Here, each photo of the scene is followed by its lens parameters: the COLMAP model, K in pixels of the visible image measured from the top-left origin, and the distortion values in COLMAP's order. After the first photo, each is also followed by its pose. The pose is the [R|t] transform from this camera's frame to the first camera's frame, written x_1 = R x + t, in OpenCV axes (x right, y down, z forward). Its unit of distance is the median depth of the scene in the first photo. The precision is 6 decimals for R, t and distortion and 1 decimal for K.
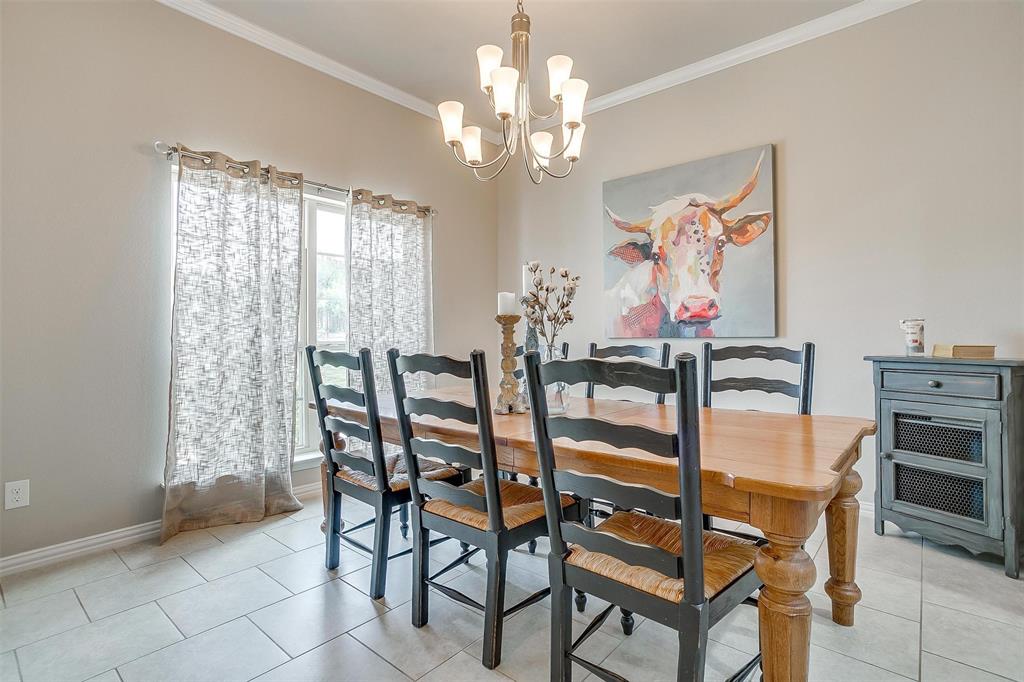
lens RADIAL K [[496.2, 0, 510.0], [0, 496.2, 333.5], [0, 0, 1]] dist [-0.033576, 0.011298]
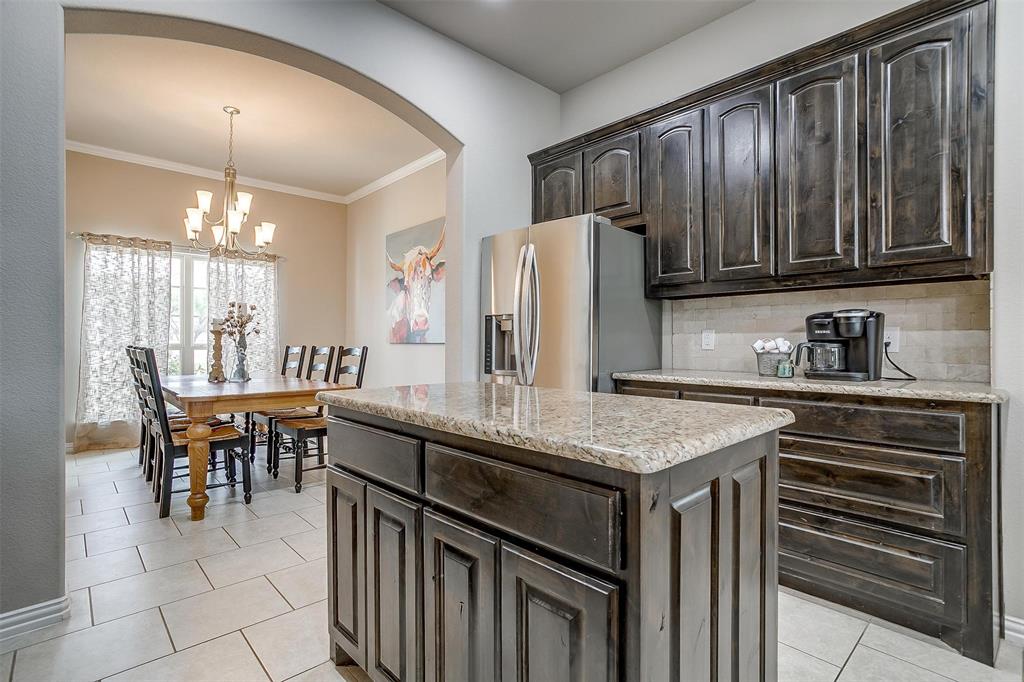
lens RADIAL K [[496.2, 0, 518.2], [0, 496.2, 343.5], [0, 0, 1]] dist [-0.033576, 0.011298]
pose [[0.993043, 0.007416, -0.117515, 0.975651], [-0.006626, 0.999953, 0.007112, -0.003935], [0.117562, -0.006284, 0.993046, -0.513670]]
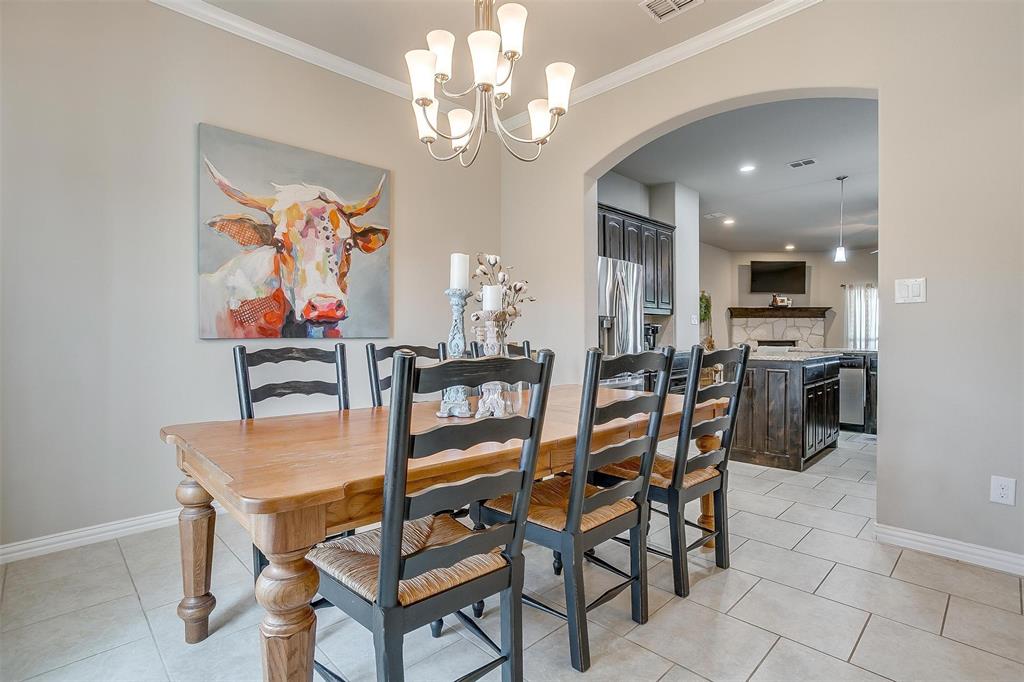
lens RADIAL K [[496.2, 0, 517.7], [0, 496.2, 332.4], [0, 0, 1]] dist [-0.033576, 0.011298]
pose [[0.092467, 0.012298, 0.995640, -0.624028], [-0.002226, 0.999924, -0.012144, 0.008263], [-0.995713, -0.001093, 0.092487, 0.622845]]
